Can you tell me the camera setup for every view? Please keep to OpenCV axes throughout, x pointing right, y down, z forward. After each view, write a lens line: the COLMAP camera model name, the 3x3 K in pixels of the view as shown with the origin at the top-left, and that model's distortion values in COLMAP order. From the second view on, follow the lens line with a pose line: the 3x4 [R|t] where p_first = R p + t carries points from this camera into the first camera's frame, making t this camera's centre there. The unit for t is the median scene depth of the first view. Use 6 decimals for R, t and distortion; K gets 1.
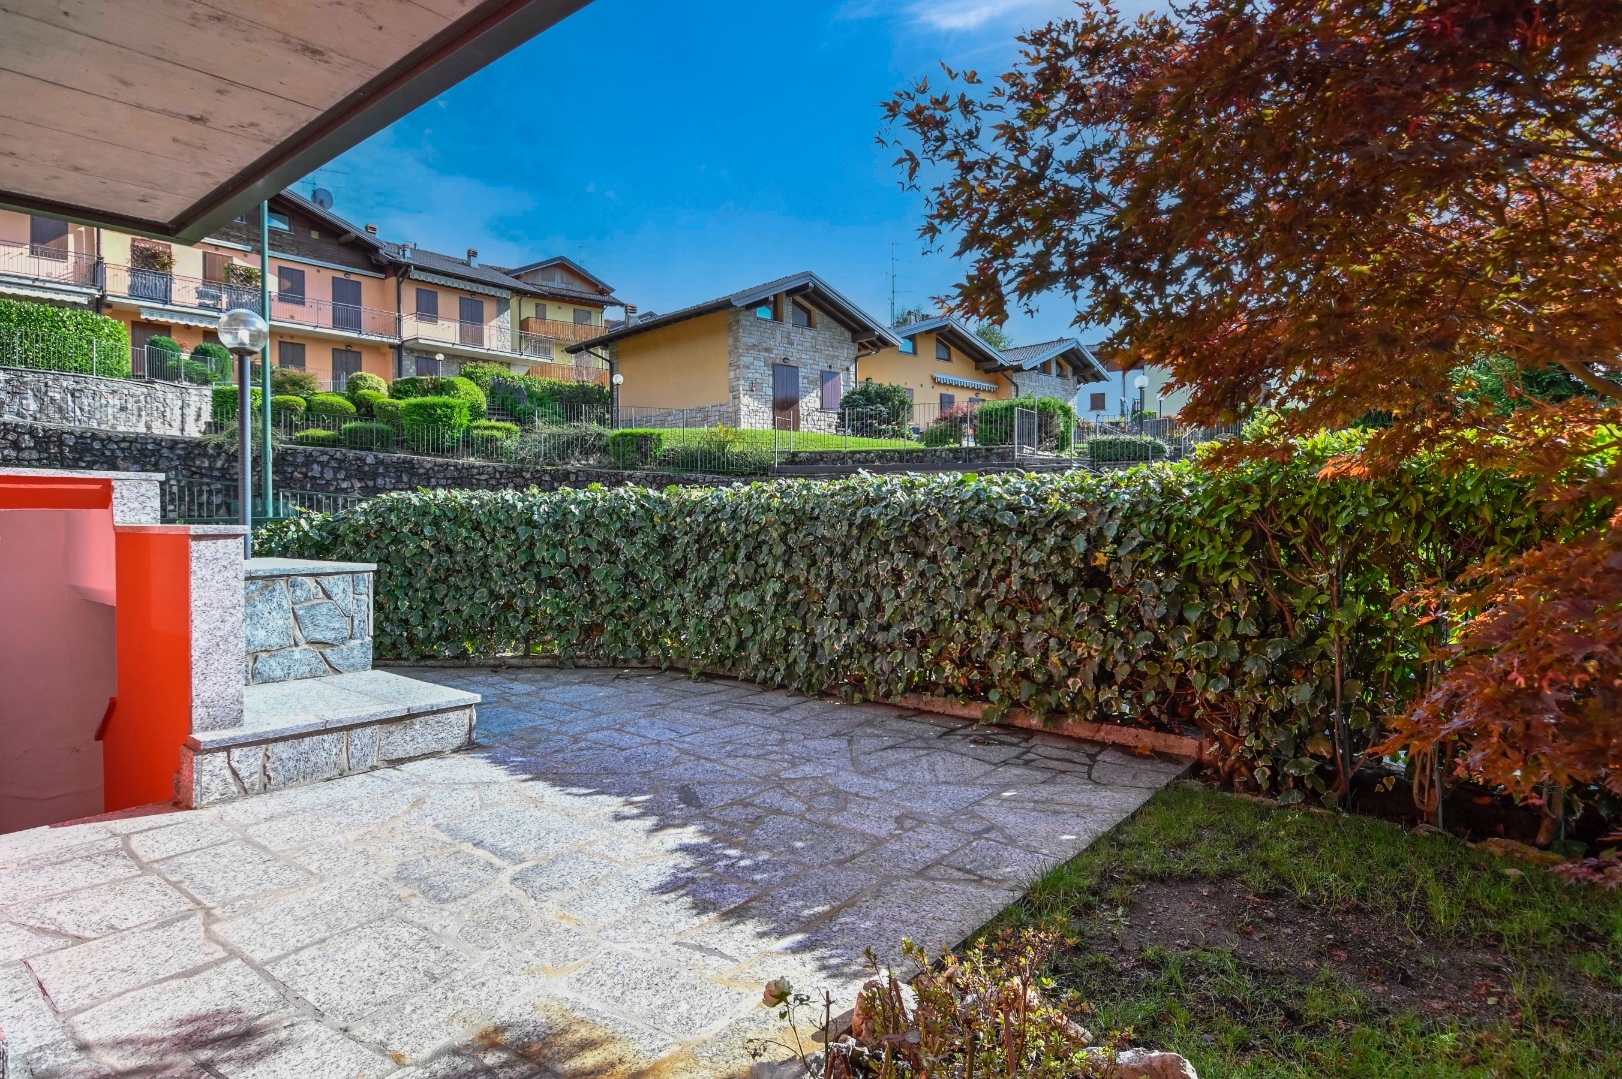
lens RADIAL K [[866.8, 0, 805.0], [0, 866.8, 551.2], [0, 0, 1]] dist [0.022912, -0.030734]
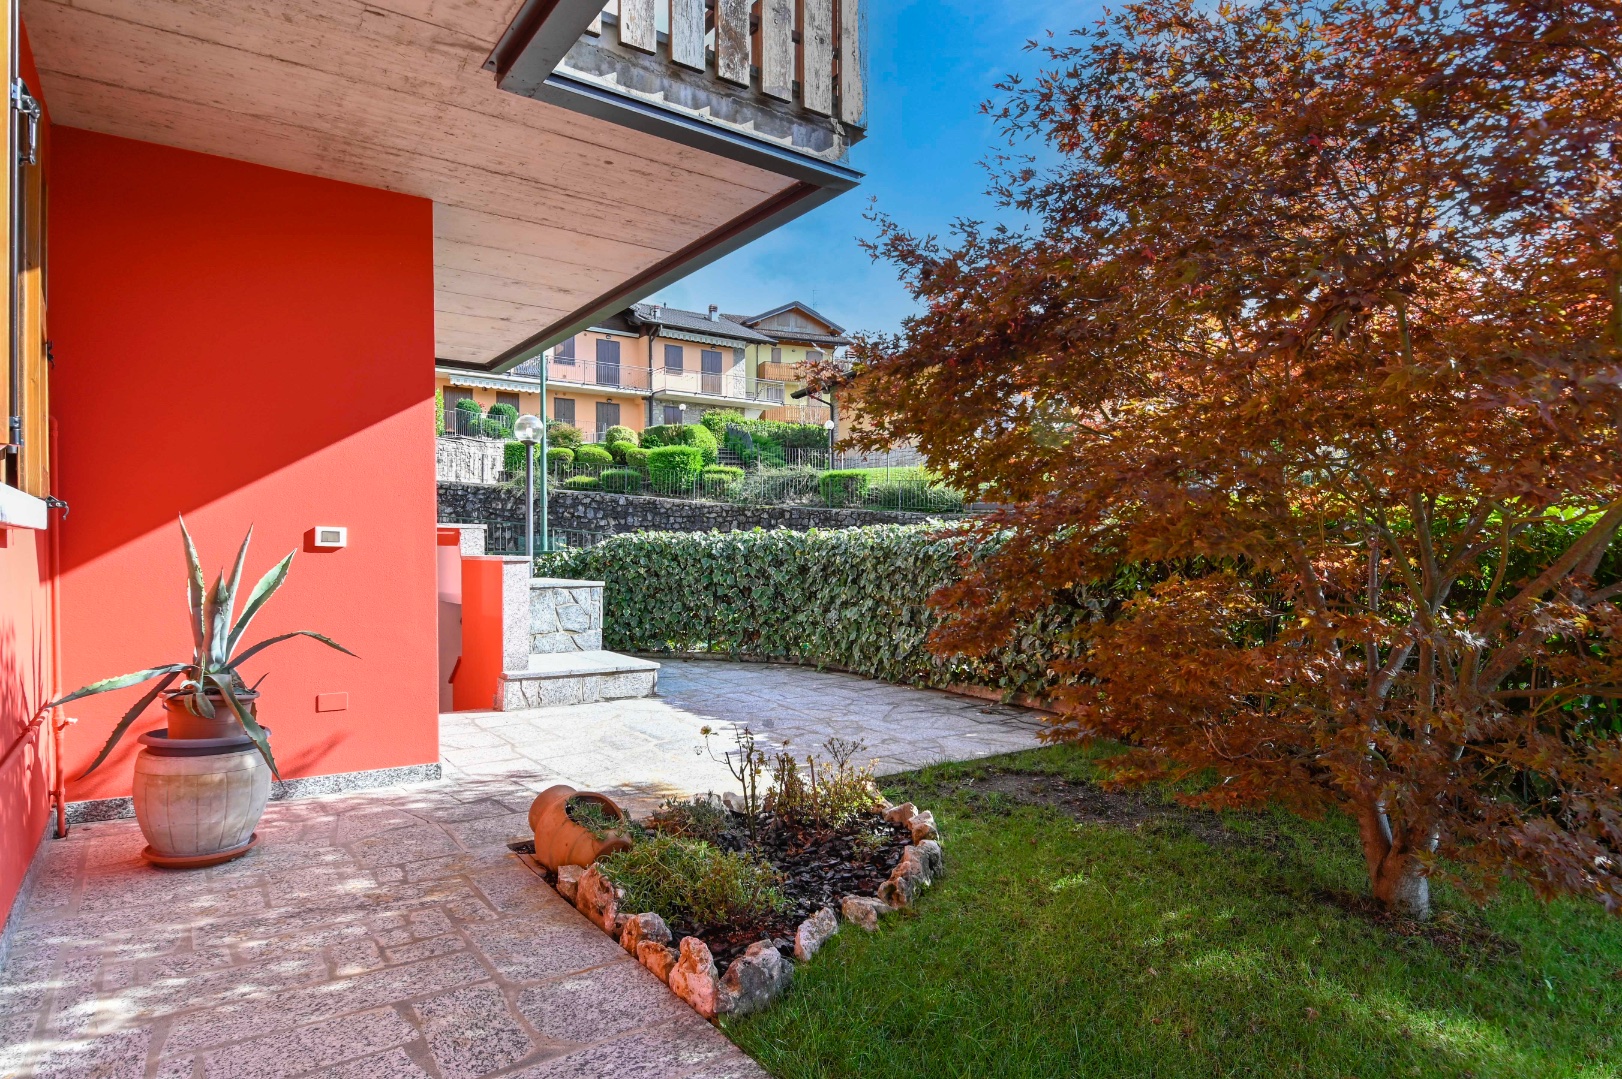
lens RADIAL K [[899.4, 0, 814.1], [0, 899.4, 599.1], [0, 0, 1]] dist [0.048657, -0.035464]
pose [[0.965385, 0.018408, -0.260180, 0.212736], [-0.014721, 0.999762, 0.016111, 0.010659], [0.260415, -0.011724, 0.965426, -0.337881]]
